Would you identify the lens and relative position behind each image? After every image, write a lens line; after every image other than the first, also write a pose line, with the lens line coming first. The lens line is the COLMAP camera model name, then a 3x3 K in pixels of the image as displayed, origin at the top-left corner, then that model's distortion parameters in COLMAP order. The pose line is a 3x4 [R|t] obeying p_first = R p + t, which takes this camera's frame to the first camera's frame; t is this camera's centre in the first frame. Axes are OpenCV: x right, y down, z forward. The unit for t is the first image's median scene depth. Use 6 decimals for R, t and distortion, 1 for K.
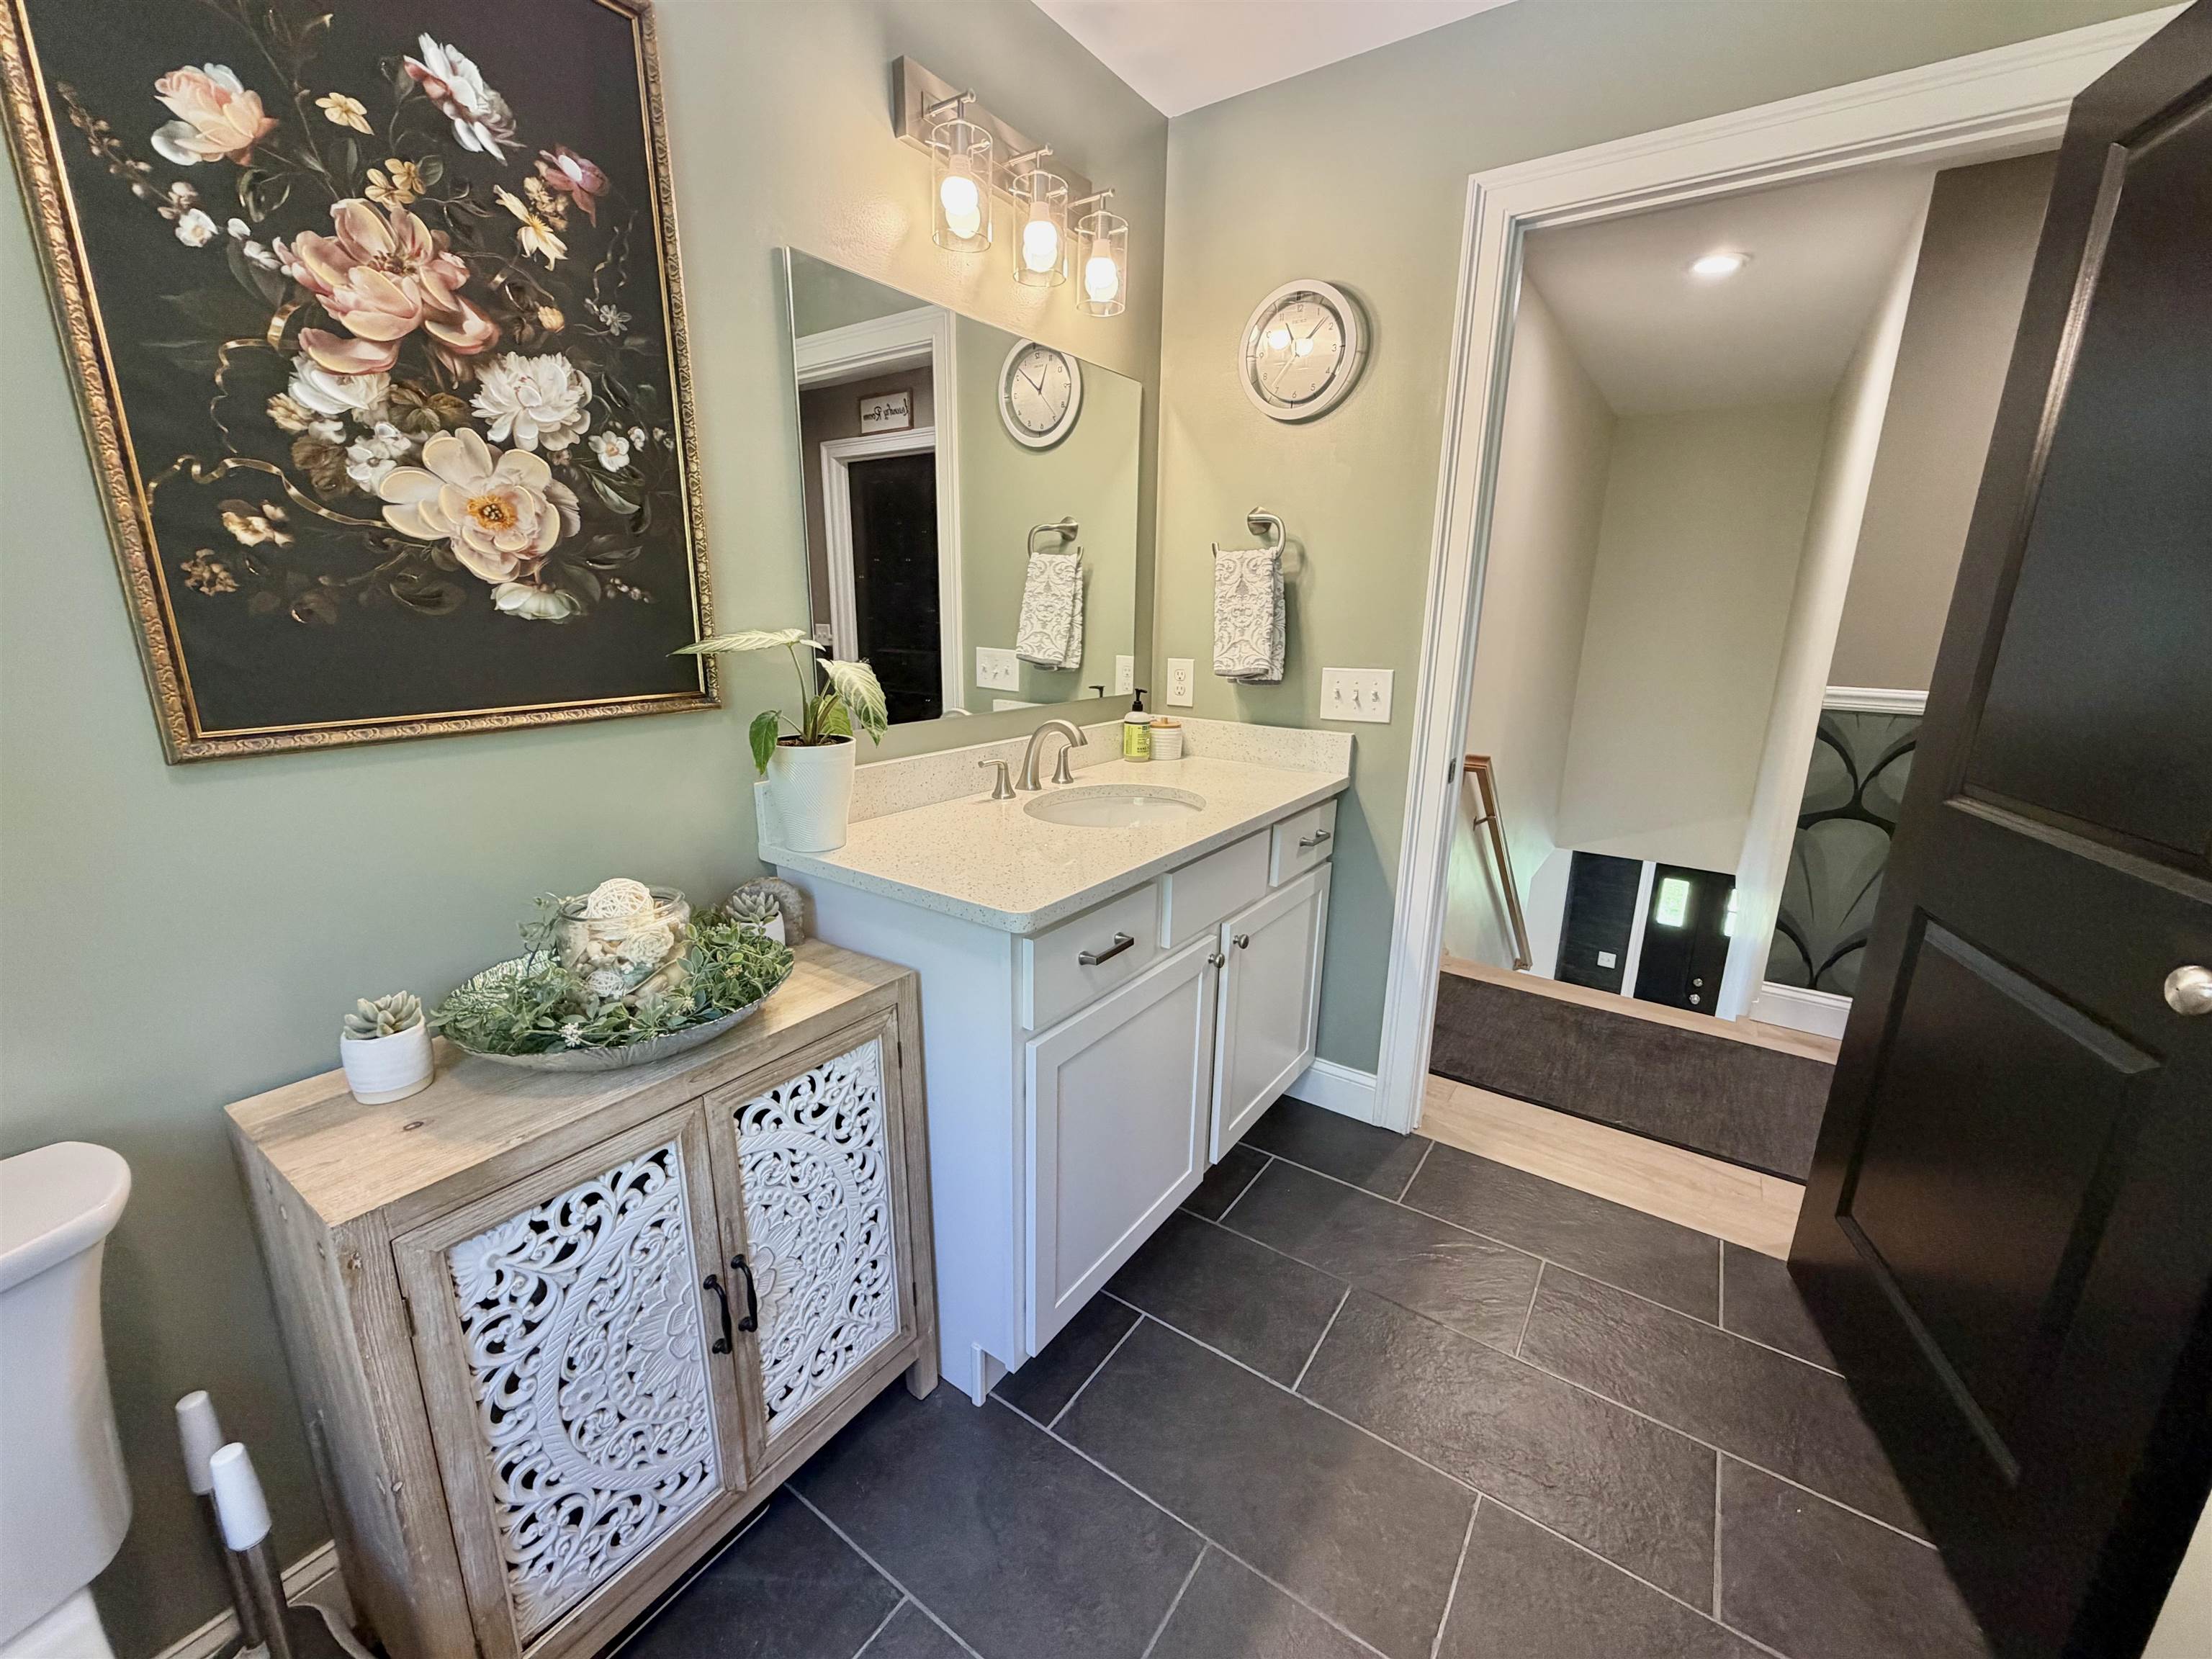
lens RADIAL K [[881.3, 0, 1100.3], [0, 881.3, 828.0], [0, 0, 1]] dist [-0.000772, 0.000241]
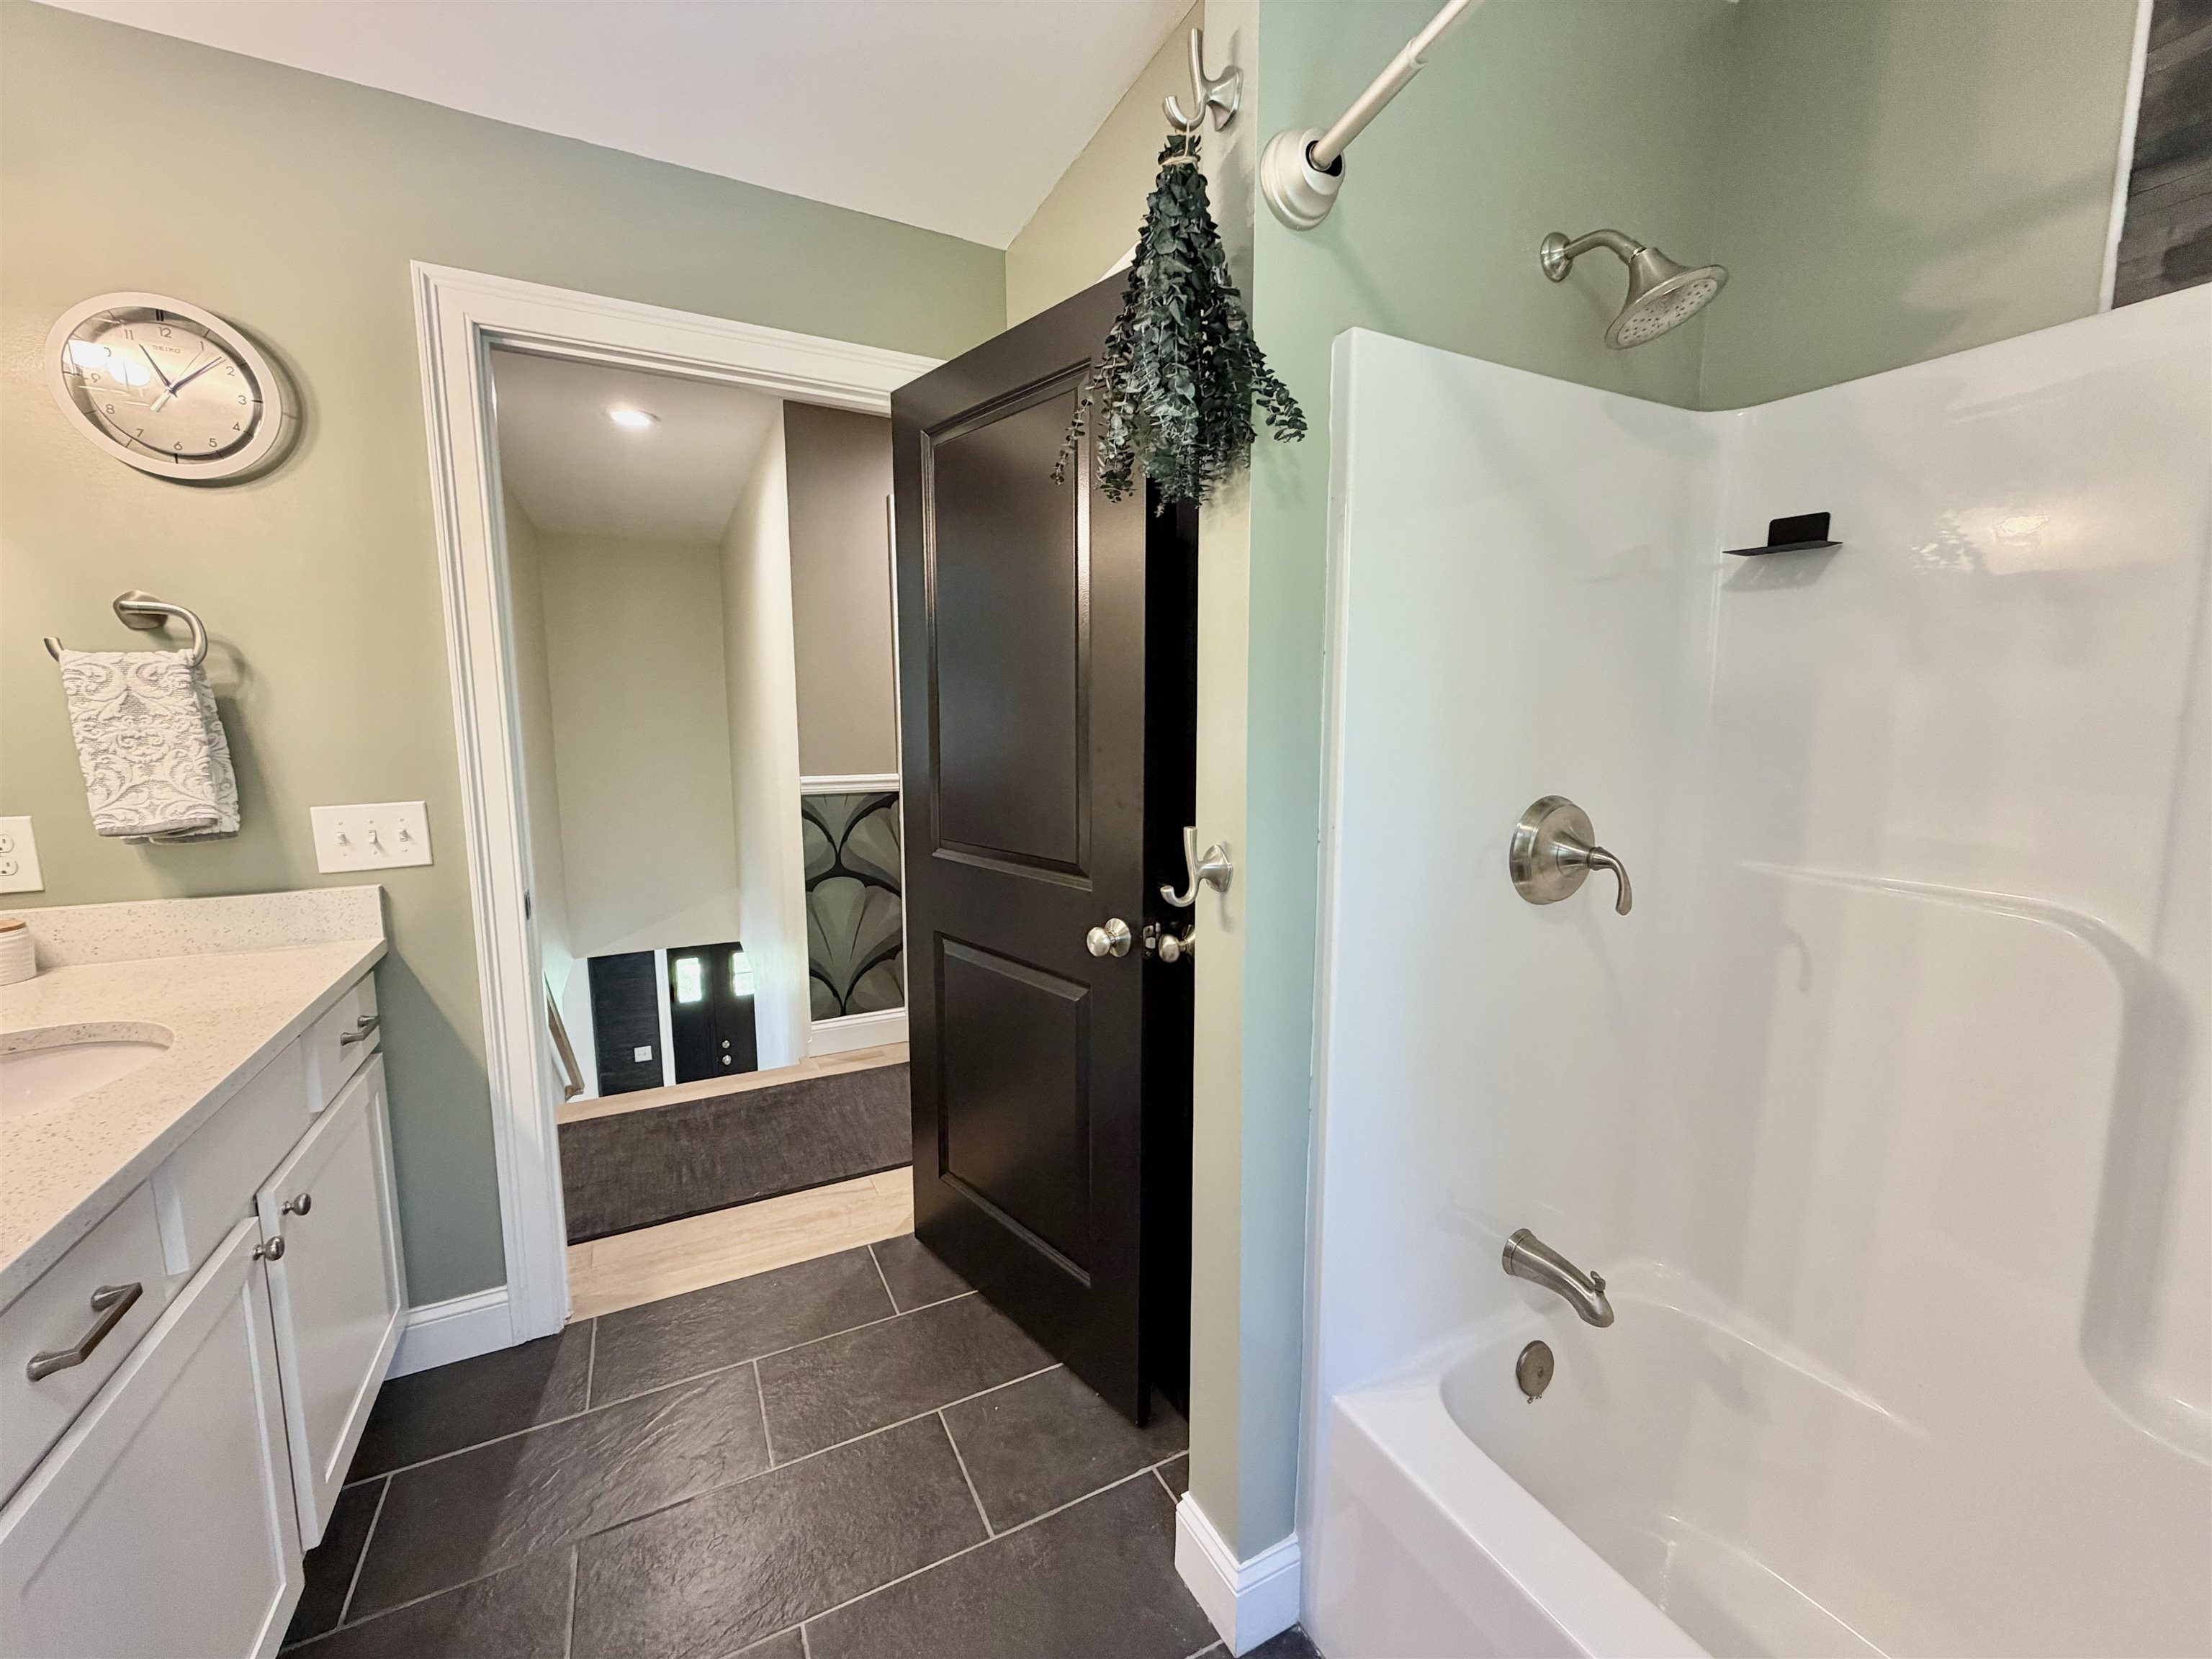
lens RADIAL K [[881.3, 0, 1100.3], [0, 881.3, 828.0], [0, 0, 1]] dist [-0.000772, 0.000241]
pose [[0.467496, -0.129732, 0.874424, -0.094940], [0.224853, 0.974090, 0.024305, -0.030384], [-0.854920, 0.185254, 0.484554, 0.054795]]
